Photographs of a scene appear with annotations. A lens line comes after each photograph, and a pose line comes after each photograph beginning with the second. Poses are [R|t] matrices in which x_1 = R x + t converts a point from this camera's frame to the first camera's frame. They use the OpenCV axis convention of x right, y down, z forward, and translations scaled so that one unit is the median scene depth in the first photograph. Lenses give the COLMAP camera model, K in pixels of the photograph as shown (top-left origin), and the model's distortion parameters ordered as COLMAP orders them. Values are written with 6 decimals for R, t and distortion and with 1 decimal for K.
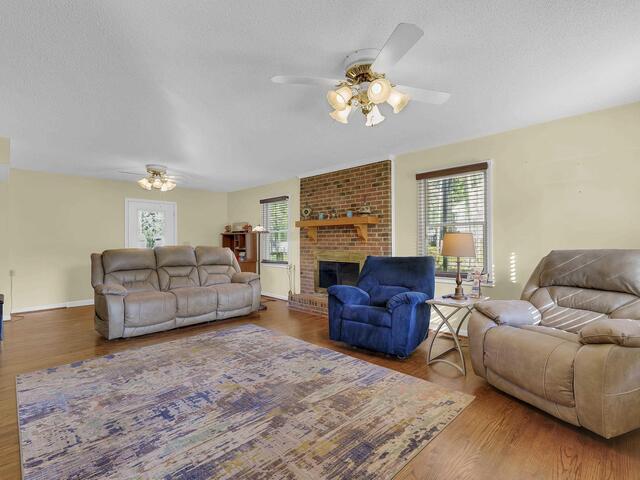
lens RADIAL K [[314.7, 0, 320.0], [0, 314.7, 240.0], [0, 0, 1]] dist [-0.002899, -0.000490]
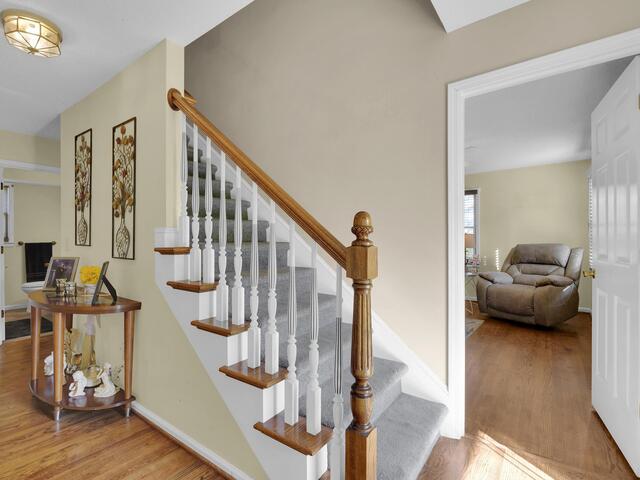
lens RADIAL K [[314.7, 0, 320.0], [0, 314.7, 240.0], [0, 0, 1]] dist [-0.002899, -0.000490]
pose [[0.988539, 0.007019, 0.150804, -0.700824], [-0.008213, 0.999940, 0.007302, 0.004640], [-0.150743, -0.008457, 0.988537, -0.656067]]
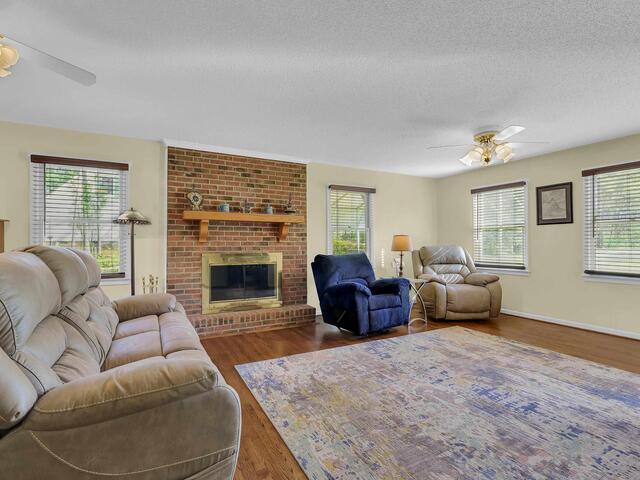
lens RADIAL K [[319.2, 0, 320.0], [0, 319.2, 240.0], [0, 0, 1]] dist [-0.010240, 0.000034]
pose [[0.292653, 0.016590, 0.956075, -1.353116], [-0.005878, 0.999862, -0.015550, 0.029354], [-0.956201, -0.001069, 0.292710, 1.089077]]
